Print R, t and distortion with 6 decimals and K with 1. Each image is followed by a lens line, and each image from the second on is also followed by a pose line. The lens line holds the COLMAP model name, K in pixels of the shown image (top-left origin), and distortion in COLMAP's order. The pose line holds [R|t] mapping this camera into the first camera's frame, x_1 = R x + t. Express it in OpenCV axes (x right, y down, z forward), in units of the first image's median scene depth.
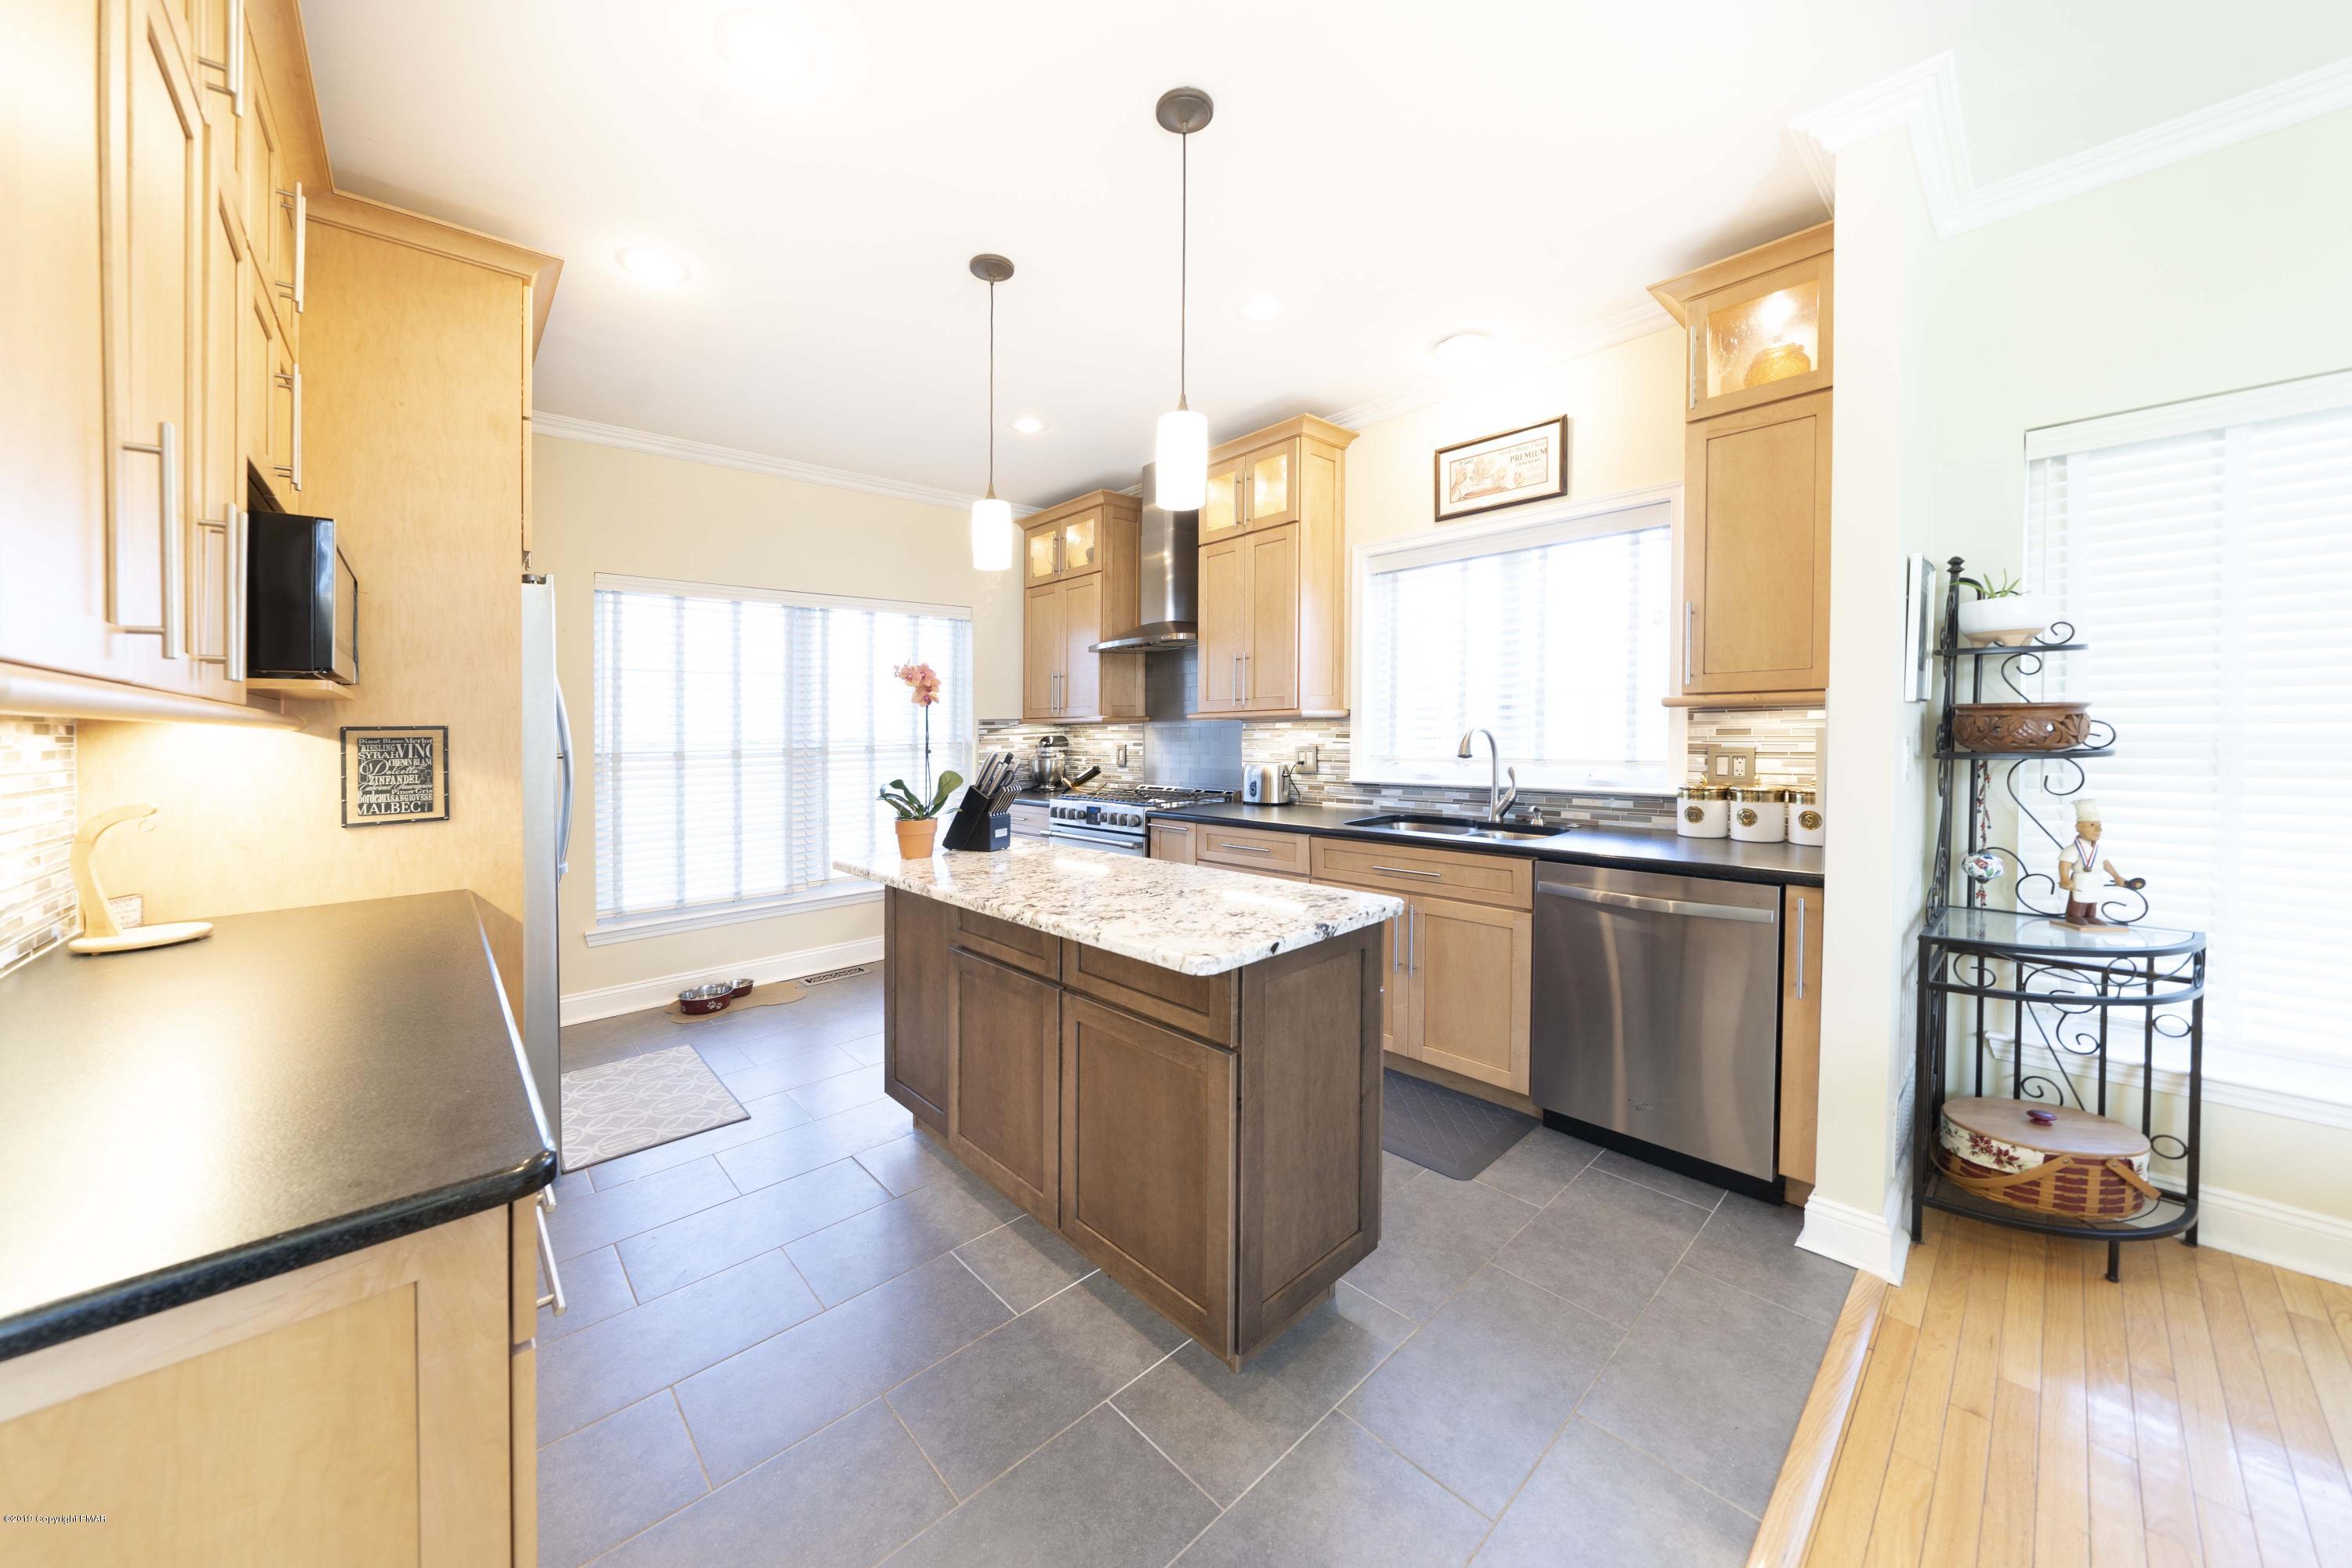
lens RADIAL K [[812.2, 0, 1139.3], [0, 812.2, 756.9], [0, 0, 1]] dist [-0.004097, -0.000270]
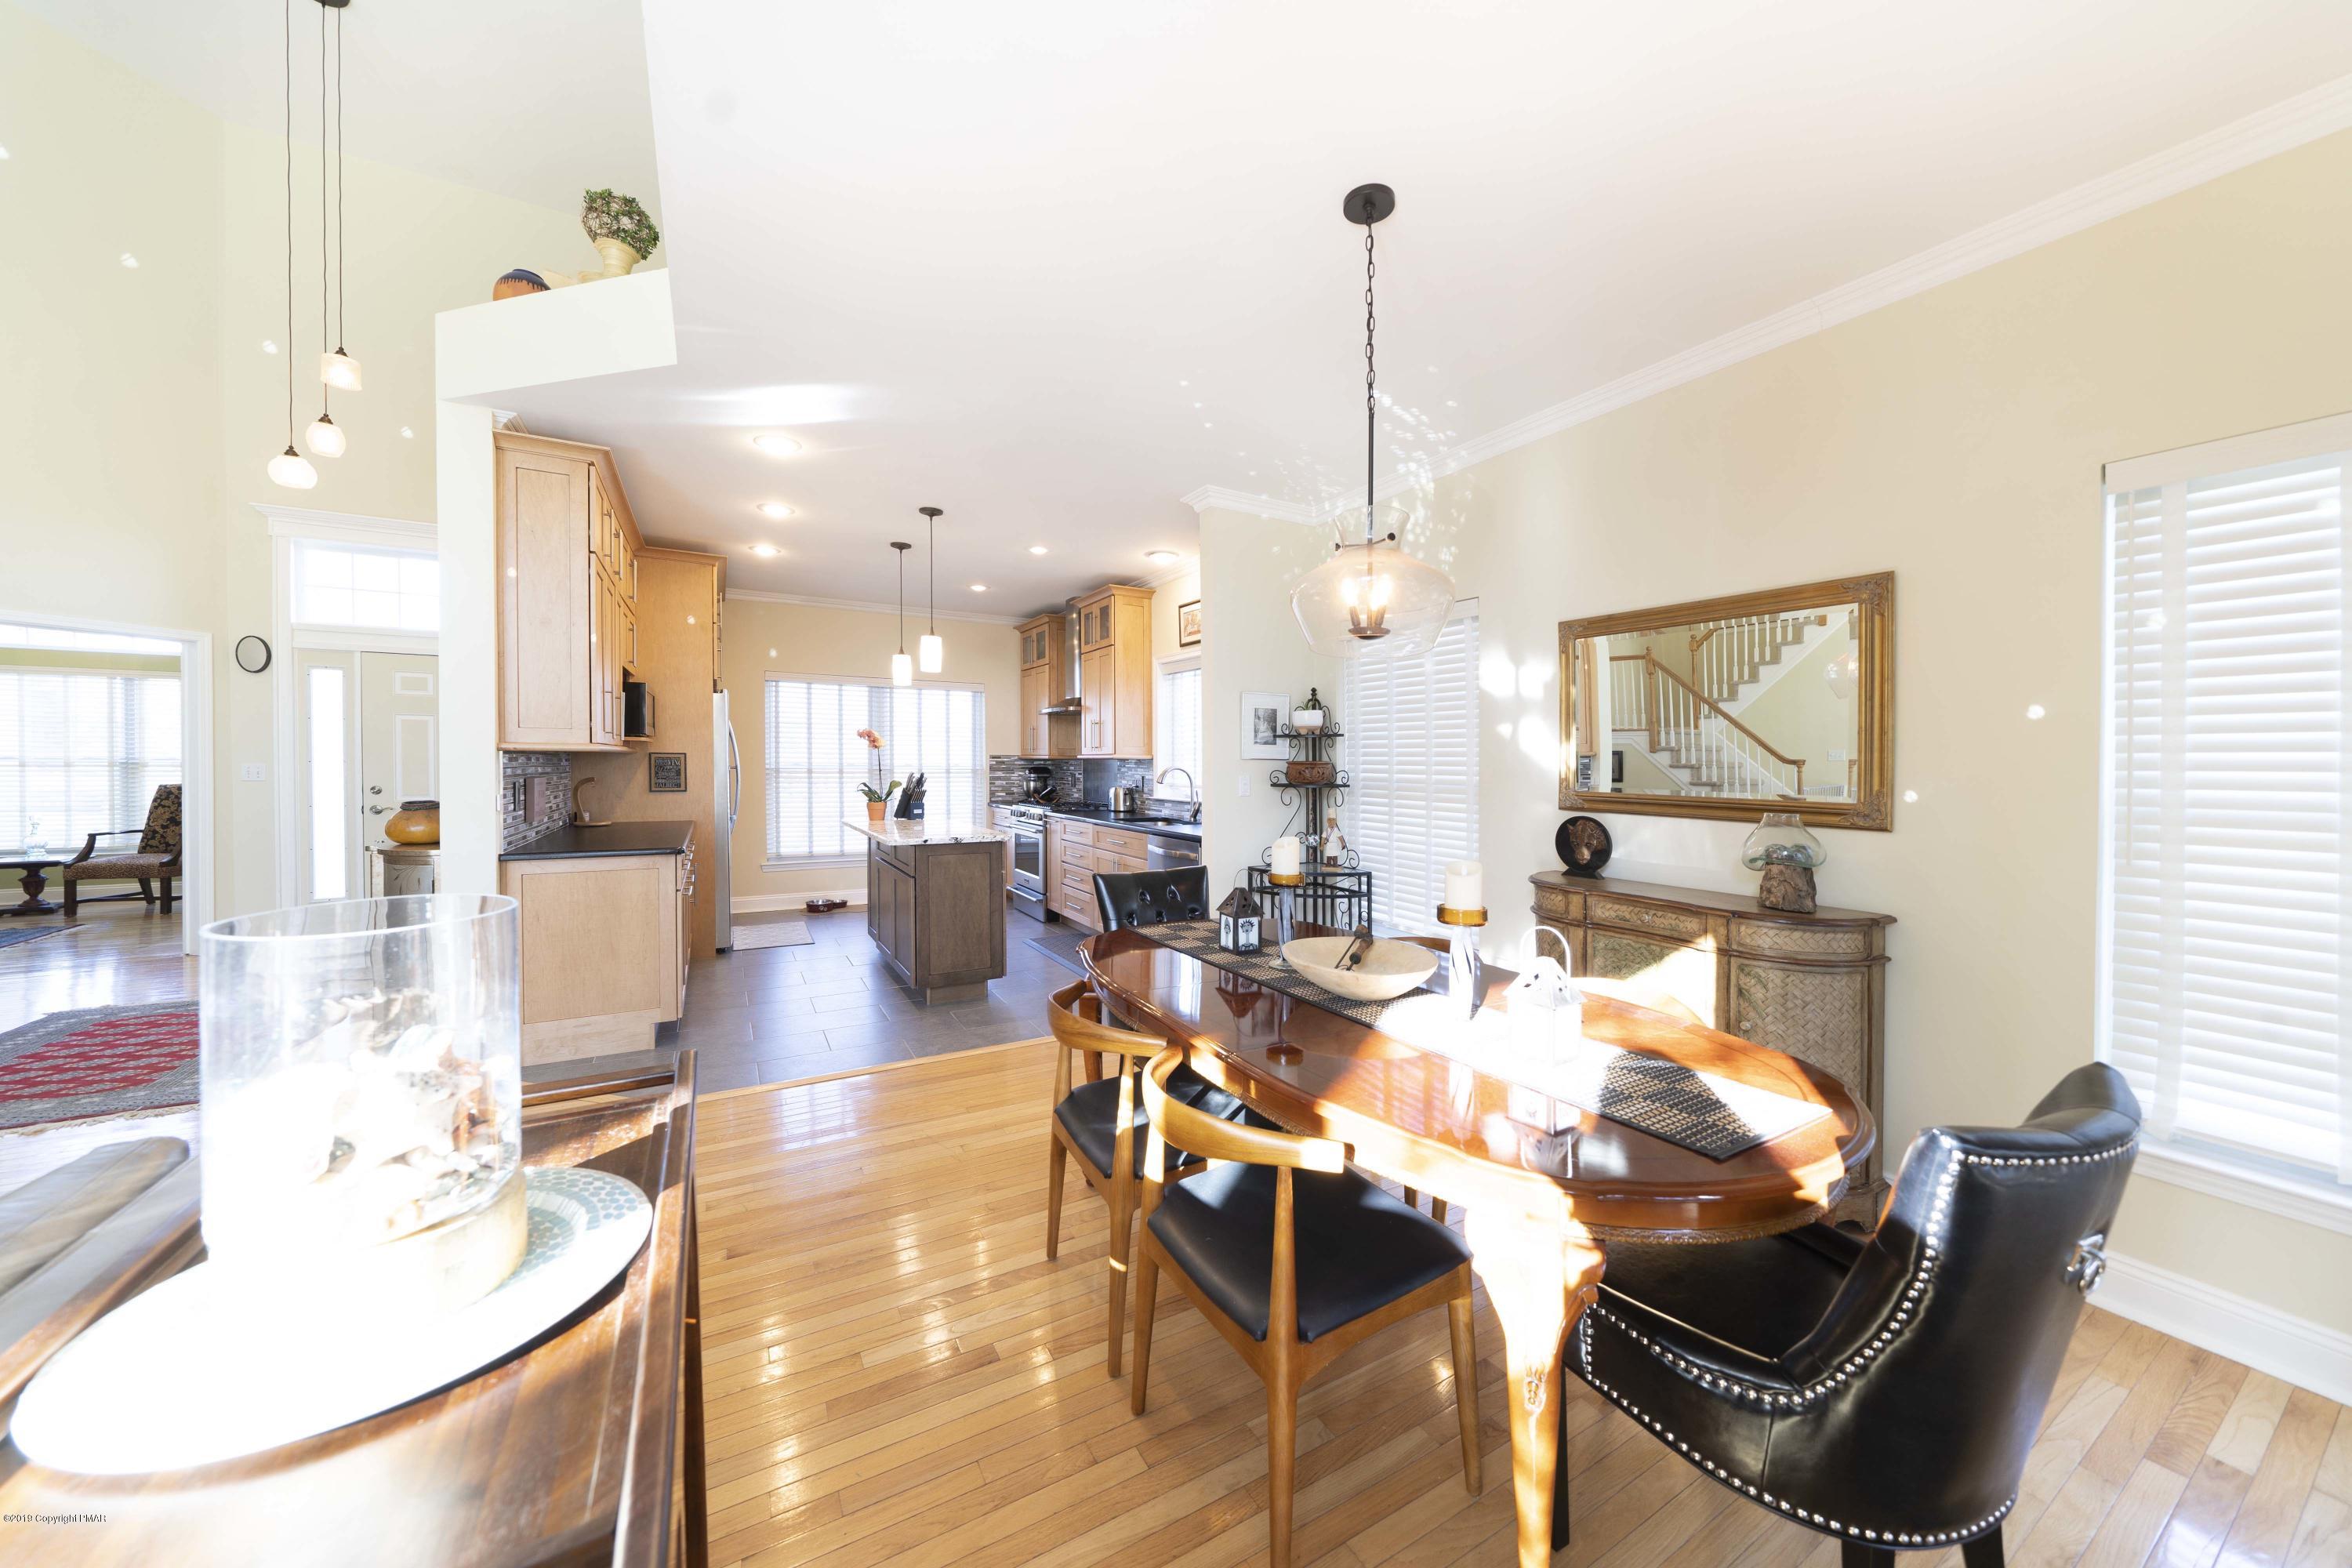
lens RADIAL K [[812.2, 0, 1163.0], [0, 812.2, 801.0], [0, 0, 1]] dist [-0.004097, -0.000270]
pose [[0.974170, 0.037507, -0.222681, 0.947295], [-0.034369, 0.999248, 0.017951, 0.008974], [0.223187, -0.009834, 0.974726, -0.918853]]
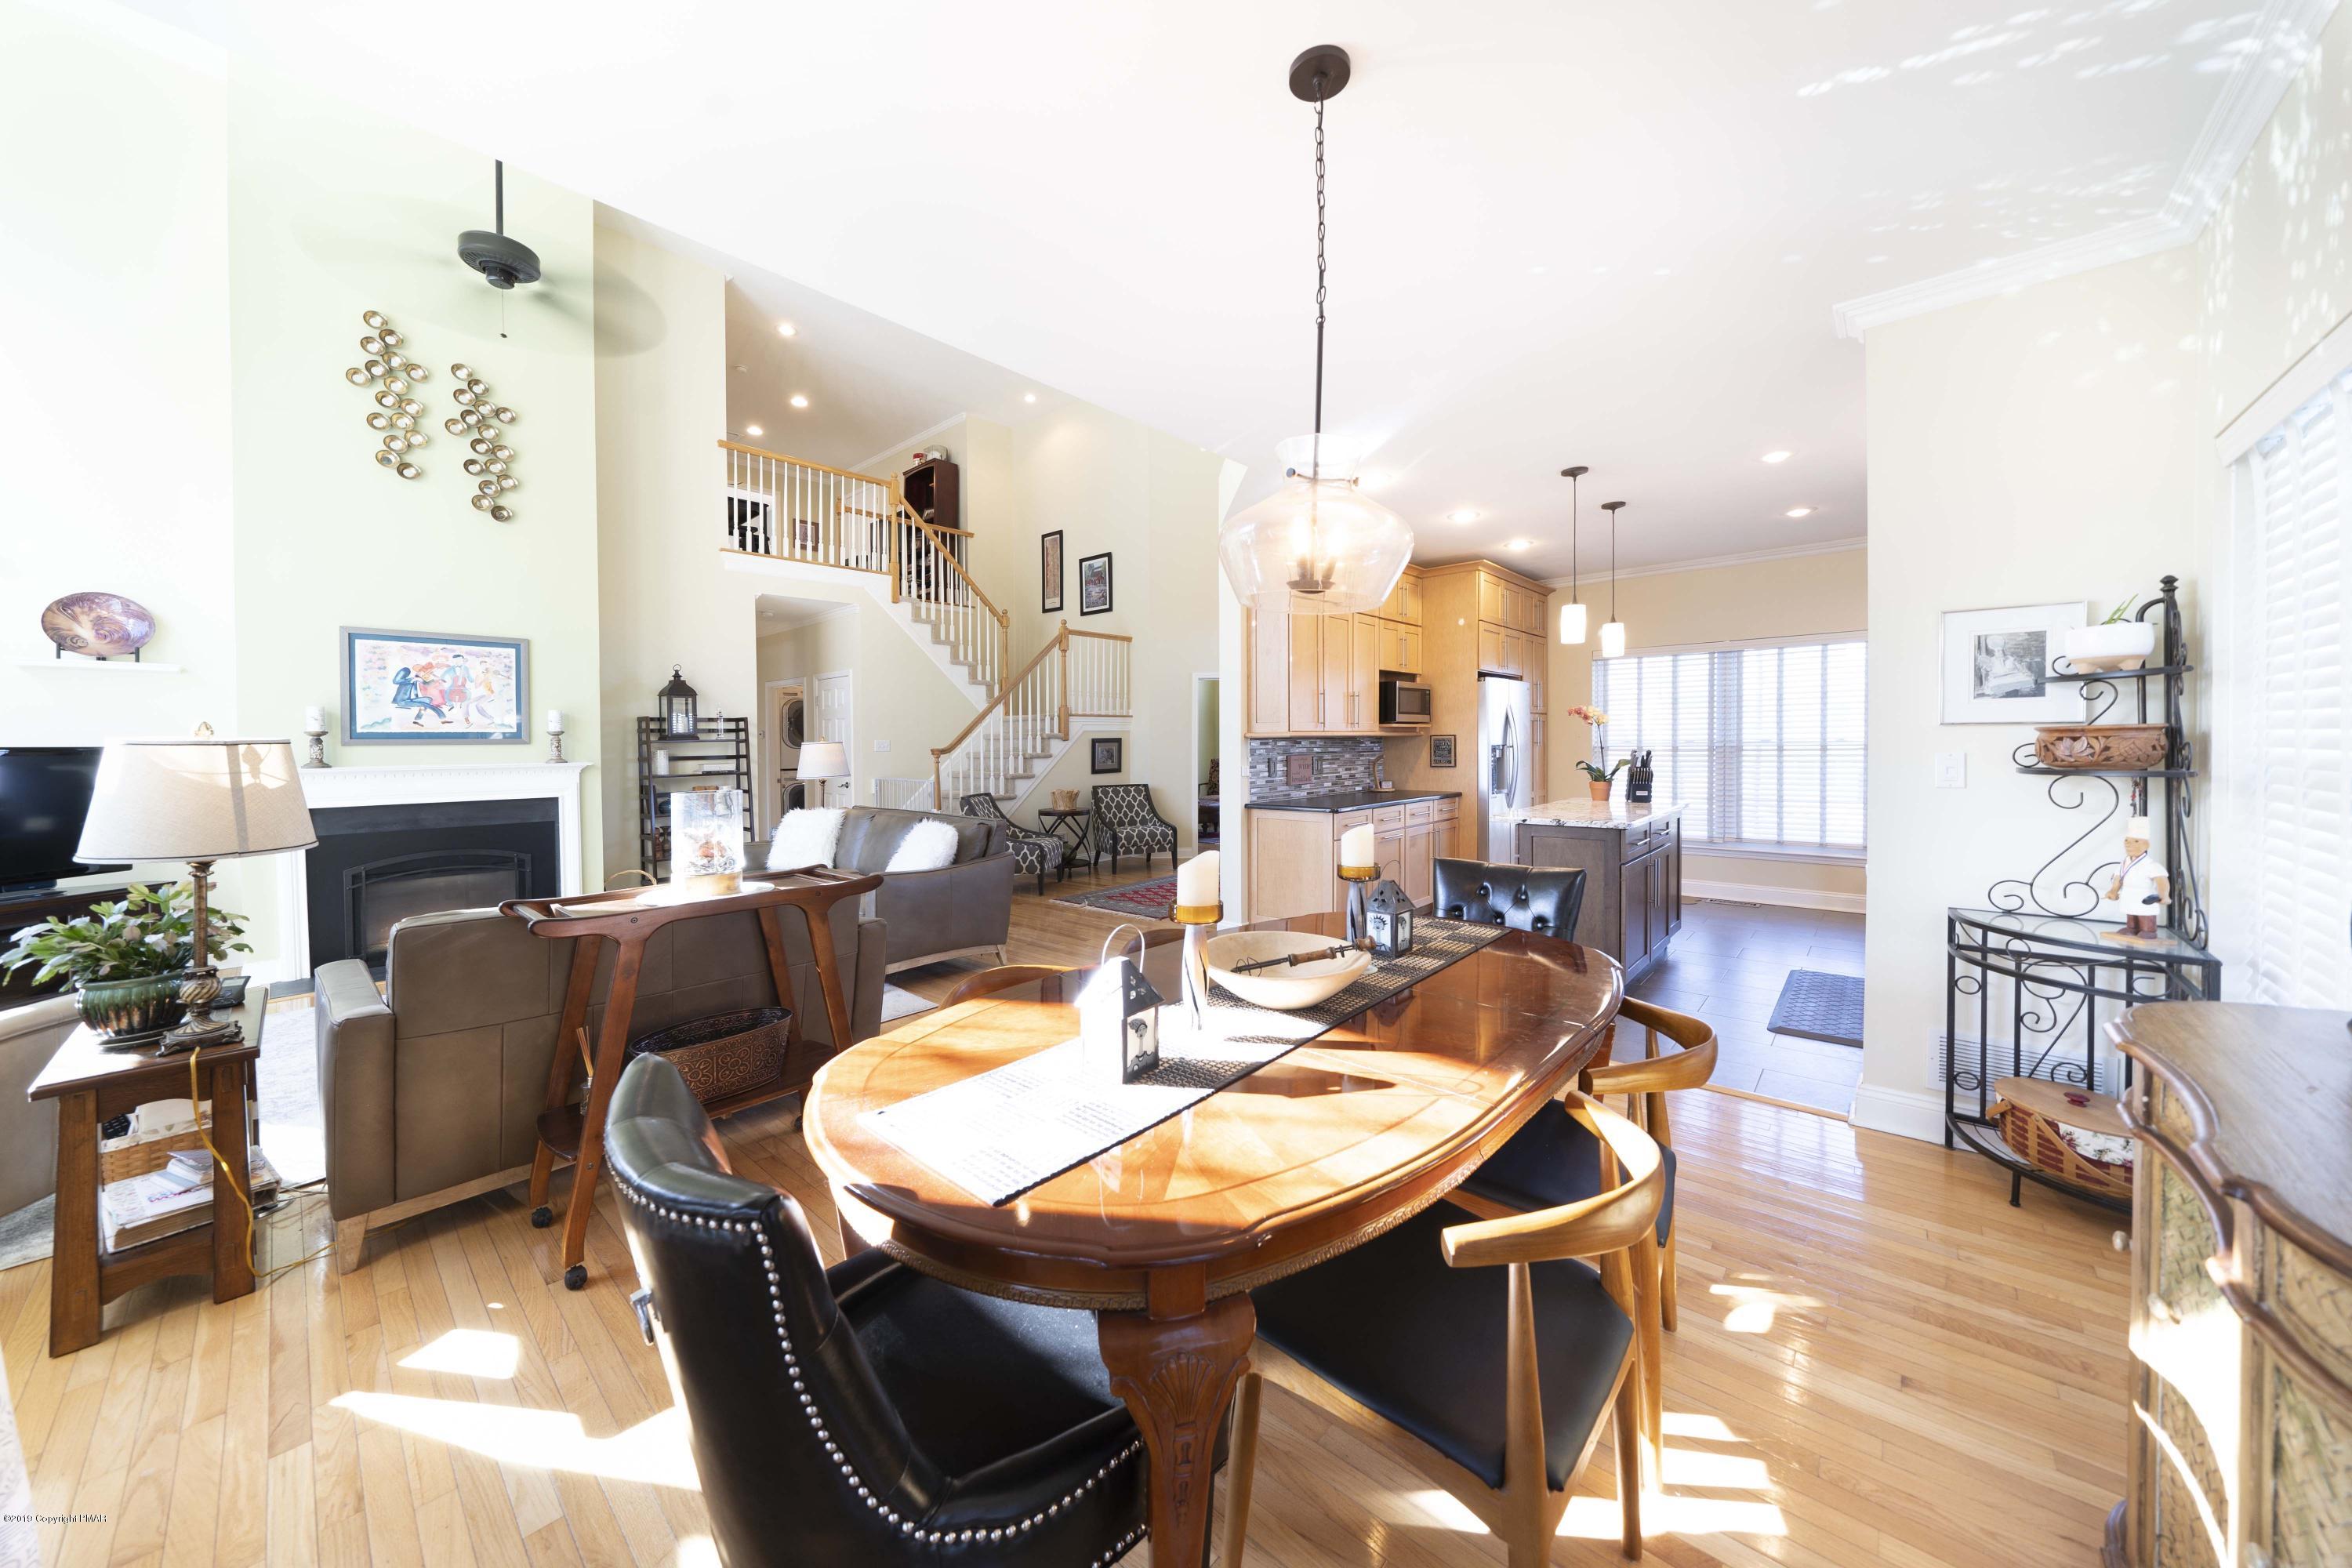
lens RADIAL K [[812.2, 0, 1156.8], [0, 812.2, 751.3], [0, 0, 1]] dist [-0.004097, -0.000270]
pose [[0.111165, 0.027515, -0.993421, 1.614645], [-0.025798, 0.999360, 0.024793, -0.020065], [0.993467, 0.022872, 0.111803, -0.311283]]
